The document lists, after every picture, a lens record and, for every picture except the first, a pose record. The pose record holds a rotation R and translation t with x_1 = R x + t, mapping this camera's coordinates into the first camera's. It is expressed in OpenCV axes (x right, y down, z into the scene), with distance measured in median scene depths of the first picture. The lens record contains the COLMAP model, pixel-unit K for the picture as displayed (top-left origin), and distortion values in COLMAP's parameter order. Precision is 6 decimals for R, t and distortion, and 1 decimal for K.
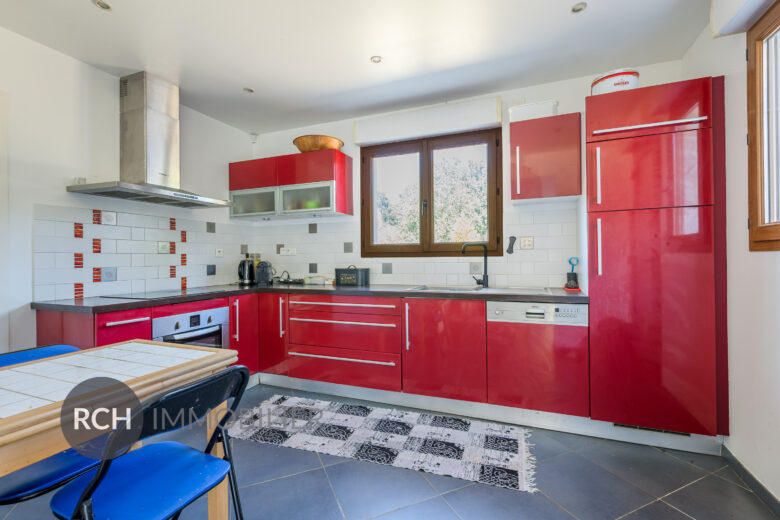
lens RADIAL K [[356.1, 0, 391.3], [0, 356.1, 257.0], [0, 0, 1]] dist [0.005575, 0.000542]
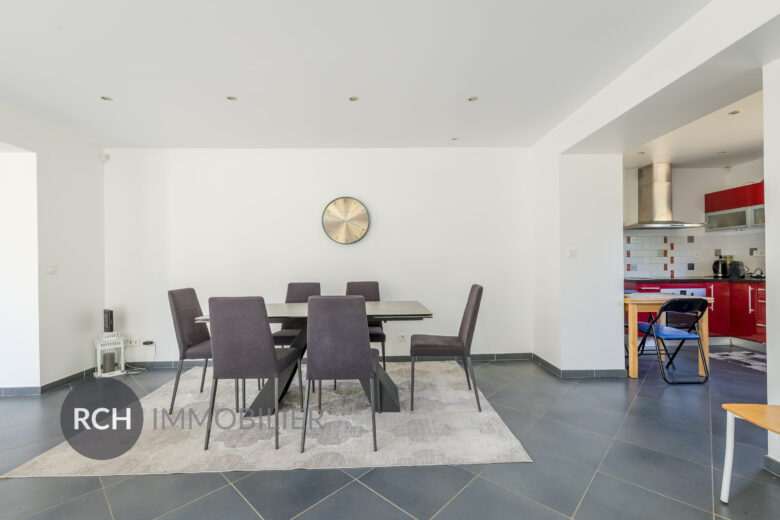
lens RADIAL K [[337.7, 0, 389.9], [0, 337.7, 263.7], [0, 0, 1]] dist [-0.000923, -0.000211]
pose [[0.395362, 0.008369, -0.918487, 0.353394], [0.009906, 0.999861, 0.013374, -0.009746], [0.918472, -0.014386, 0.395224, -0.846278]]
